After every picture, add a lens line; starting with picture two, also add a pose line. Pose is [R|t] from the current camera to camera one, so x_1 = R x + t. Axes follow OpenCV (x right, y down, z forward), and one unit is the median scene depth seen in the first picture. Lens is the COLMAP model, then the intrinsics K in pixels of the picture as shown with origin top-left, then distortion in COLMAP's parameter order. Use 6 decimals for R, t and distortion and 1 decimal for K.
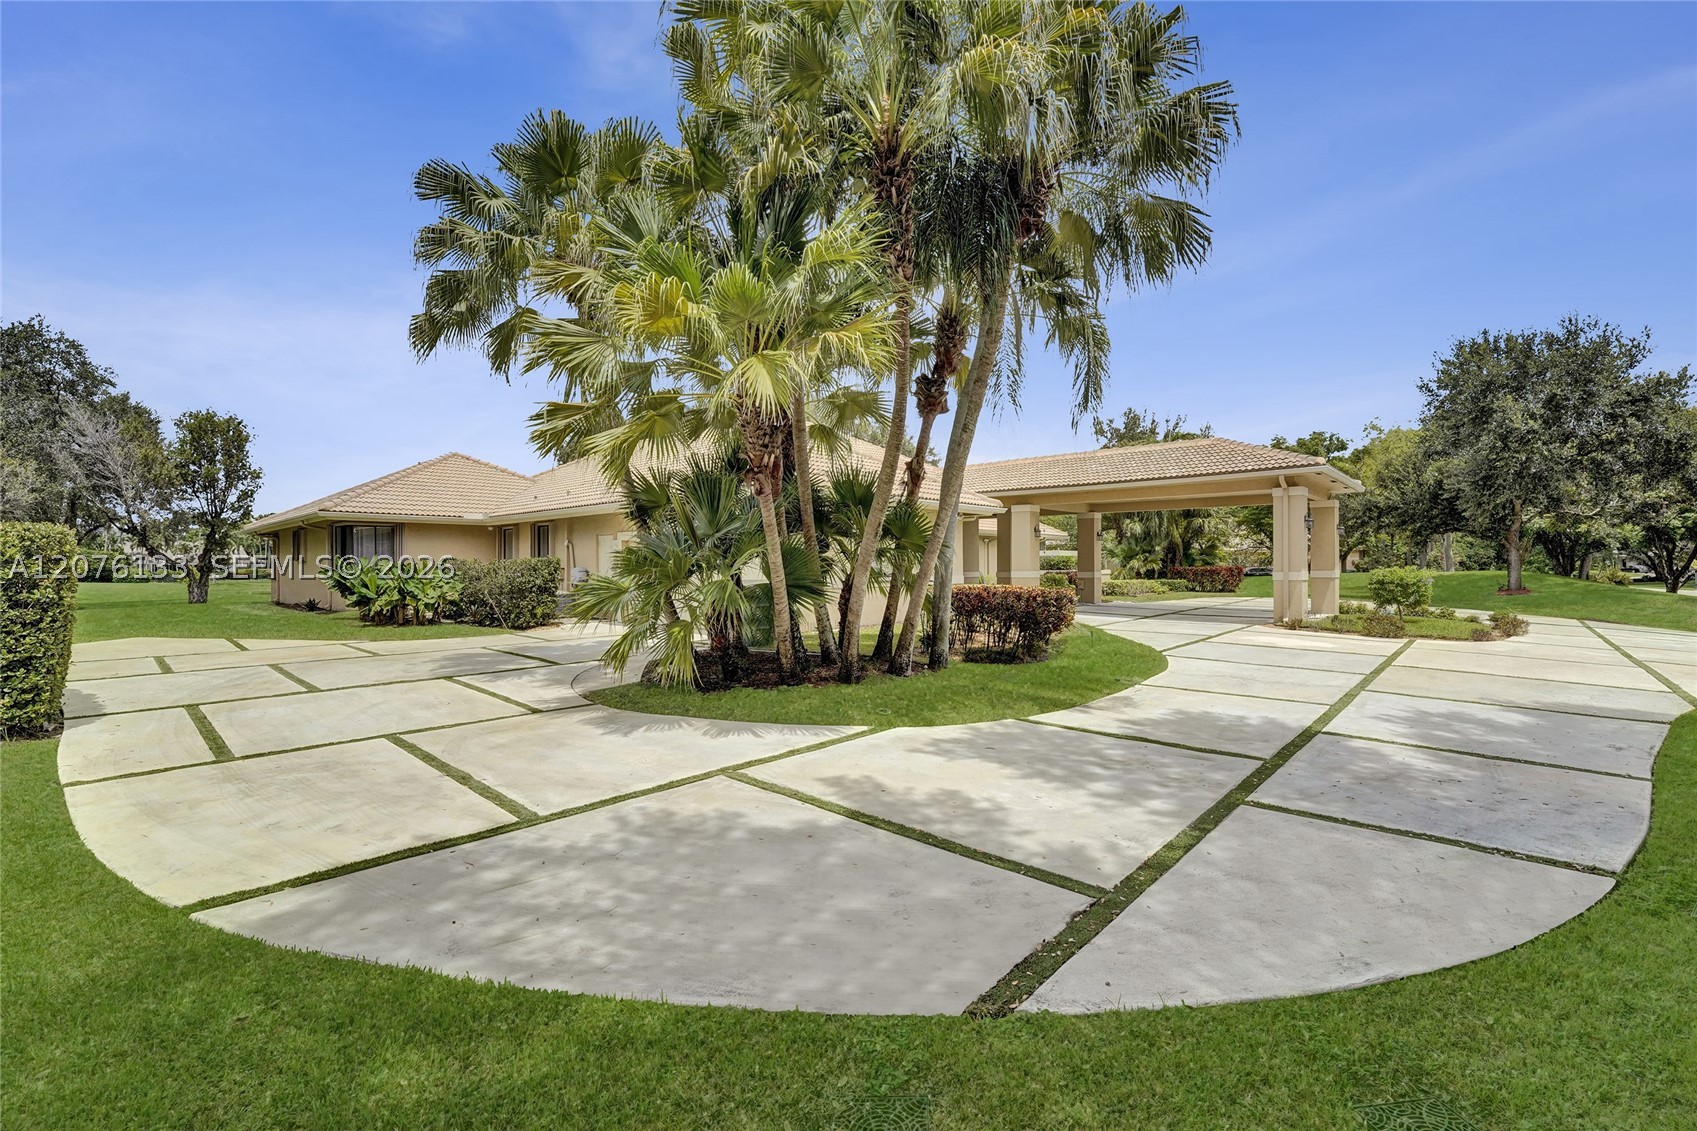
lens RADIAL K [[682.7, 0, 839.1], [0, 682.7, 567.6], [0, 0, 1]] dist [-0.017650, 0.000155]
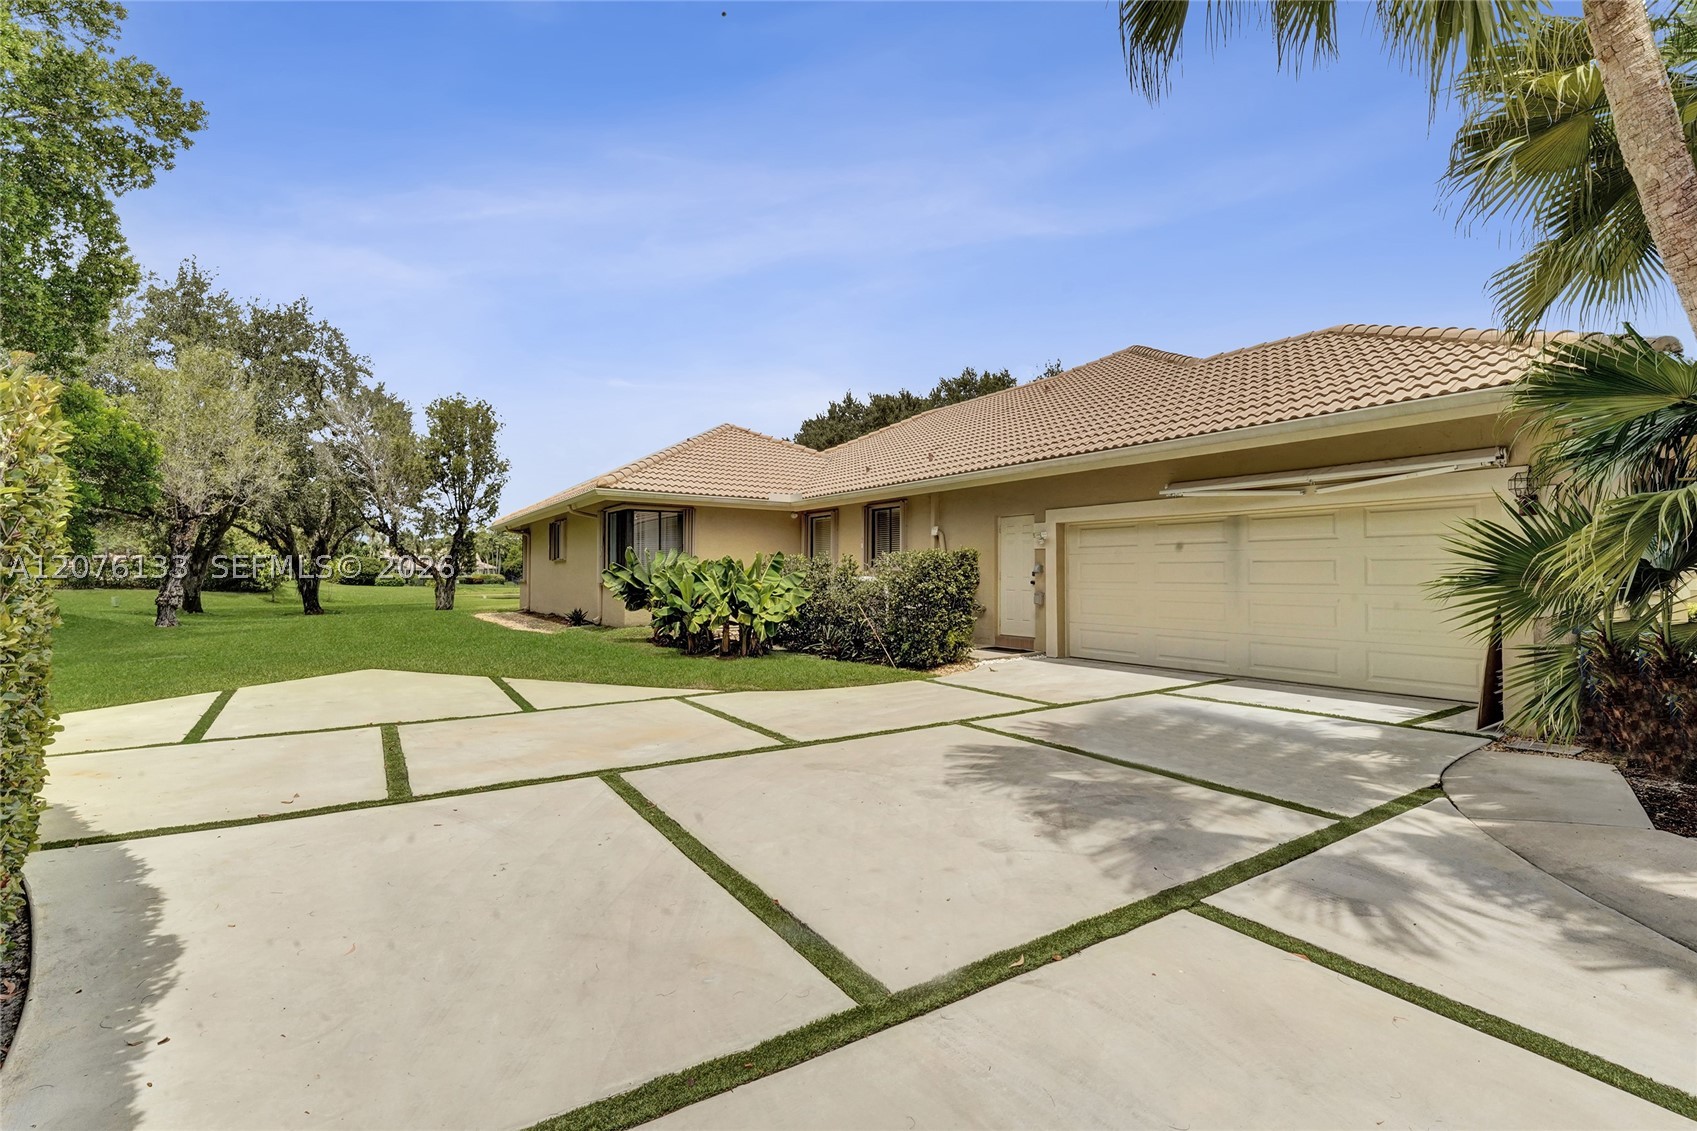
lens RADIAL K [[682.7, 0, 858.1], [0, 682.7, 561.9], [0, 0, 1]] dist [-0.017650, 0.000155]
pose [[0.977960, 0.002472, -0.208777, -0.227860], [-0.007637, 0.999684, -0.023939, 0.006916], [0.208652, 0.025006, 0.977670, 0.231640]]
